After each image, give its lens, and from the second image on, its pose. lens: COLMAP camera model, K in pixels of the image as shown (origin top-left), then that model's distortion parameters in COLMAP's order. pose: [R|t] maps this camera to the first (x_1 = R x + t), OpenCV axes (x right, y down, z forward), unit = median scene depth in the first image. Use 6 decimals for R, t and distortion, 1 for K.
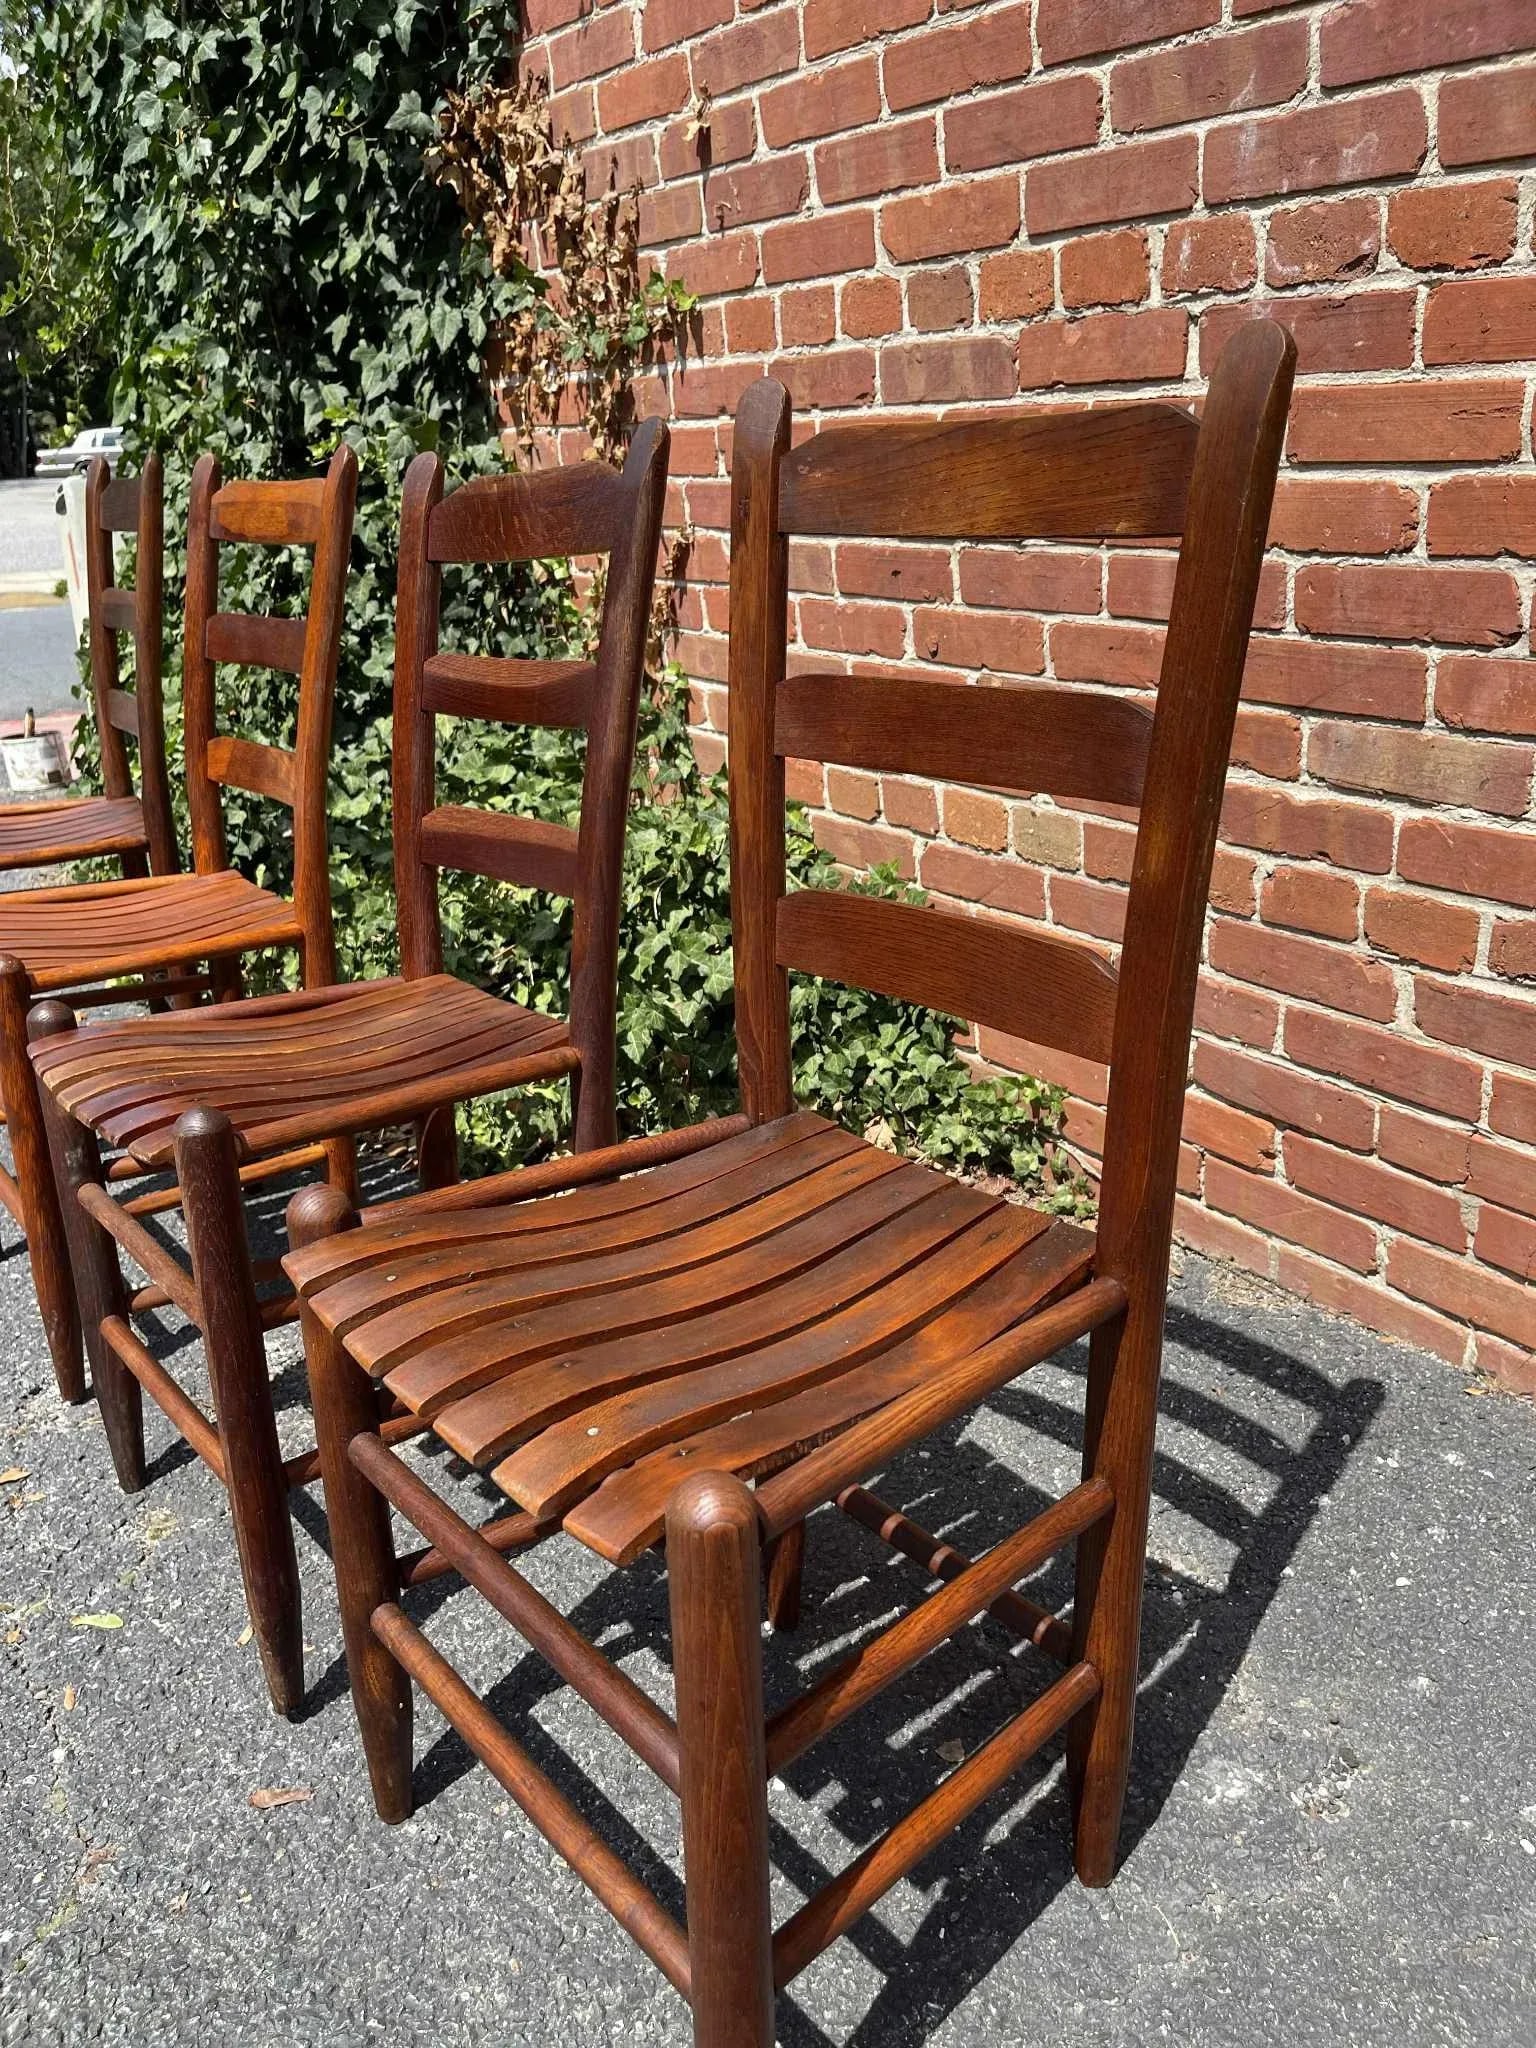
lens RADIAL K [[1556.4, 0, 768.2], [0, 1556.4, 1033.5], [0, 0, 1]] dist [0.052527, -0.068770]
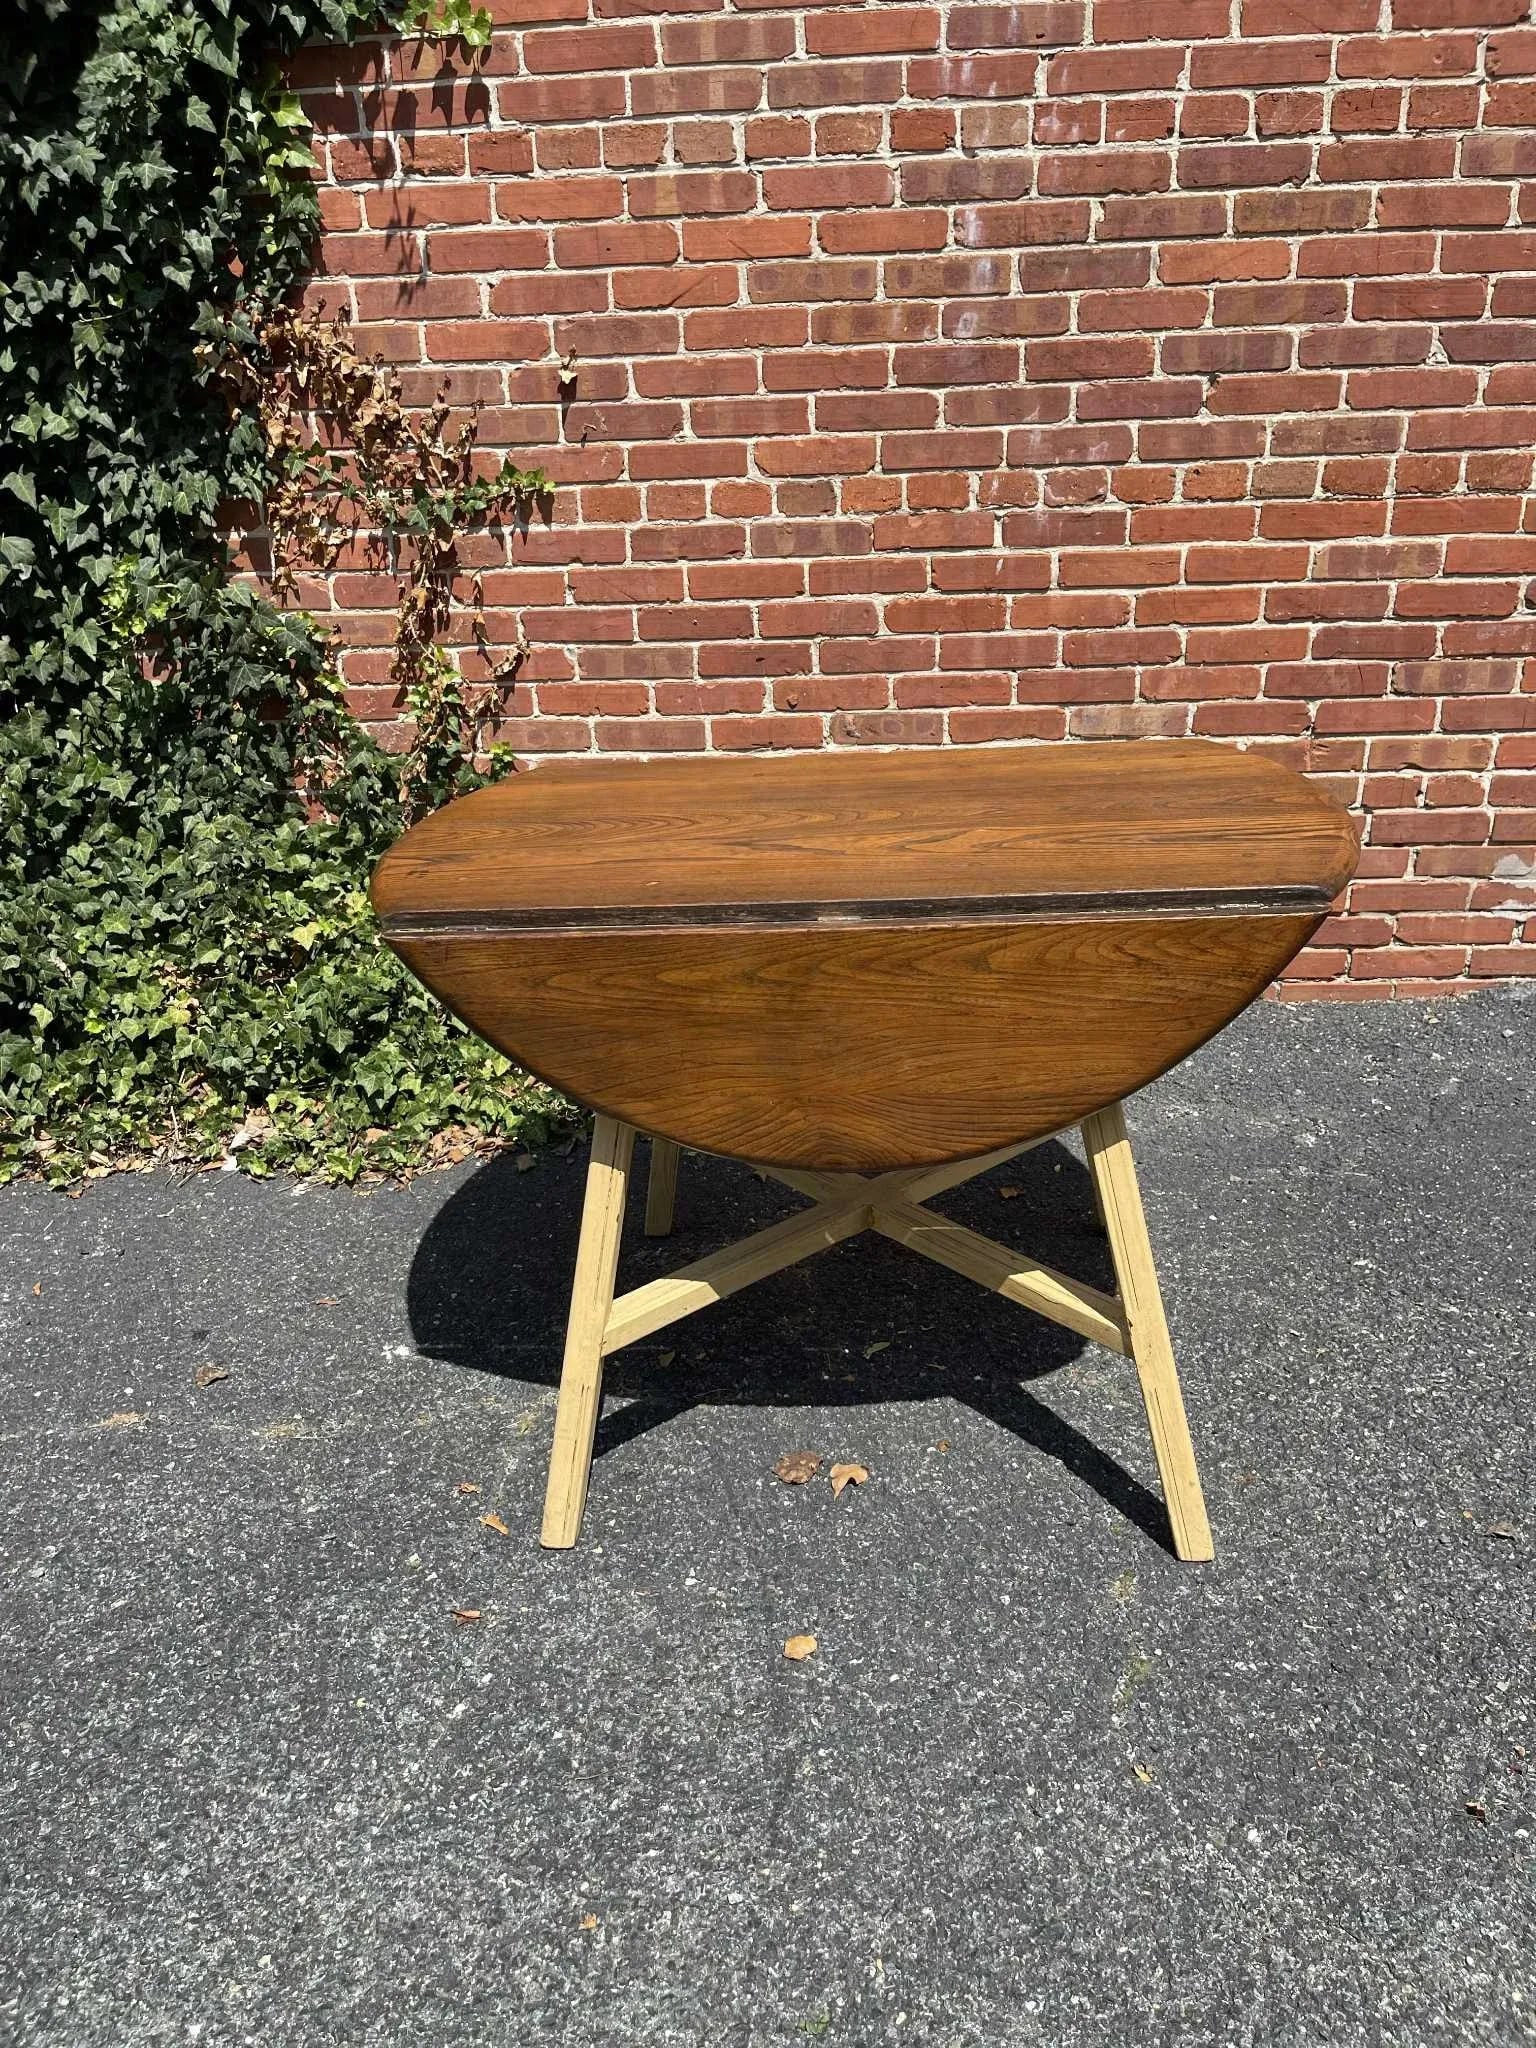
lens RADIAL K [[1556.4, 0, 757.0], [0, 1556.4, 1008.2], [0, 0, 1]] dist [0.052527, -0.068770]
pose [[0.633695, -0.246815, 0.733153, -1.305267], [0.285368, 0.955479, 0.075005, -0.083069], [-0.719024, 0.161688, 0.675915, -0.017037]]
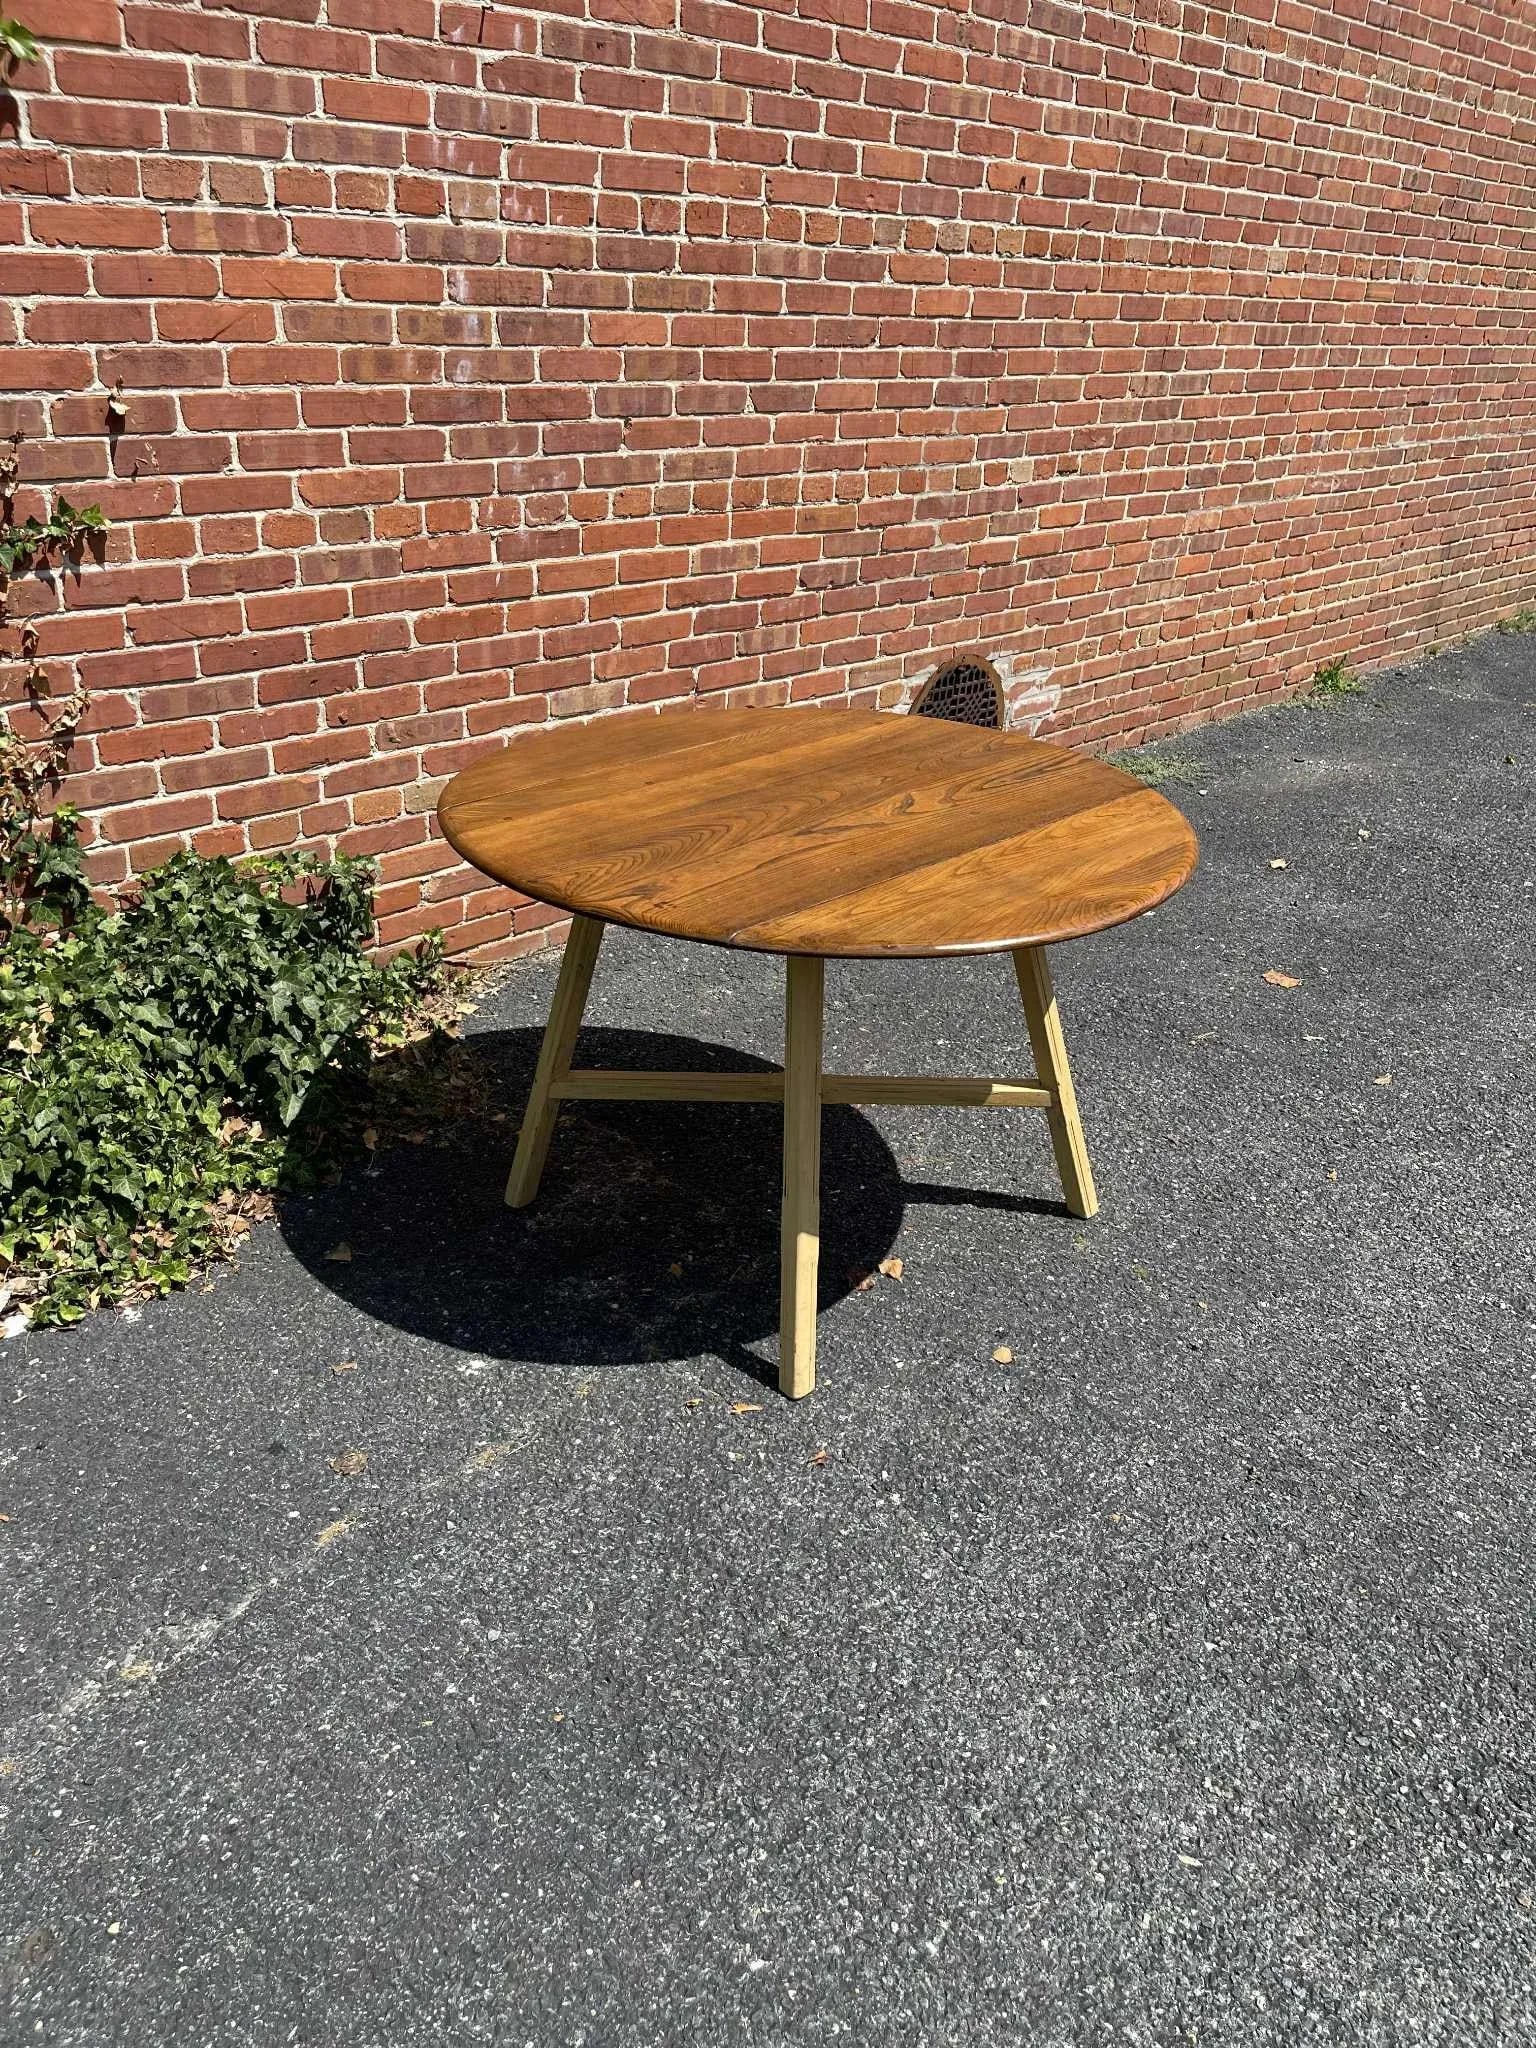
lens RADIAL K [[1556.4, 0, 789.4], [0, 1556.4, 1034.9], [0, 0, 1]] dist [0.052527, -0.068770]
pose [[-0.186898, -0.368703, 0.910564, -1.847385], [0.347227, 0.842274, 0.412321, -0.542839], [-0.918968, 0.393234, -0.029395, 0.814997]]
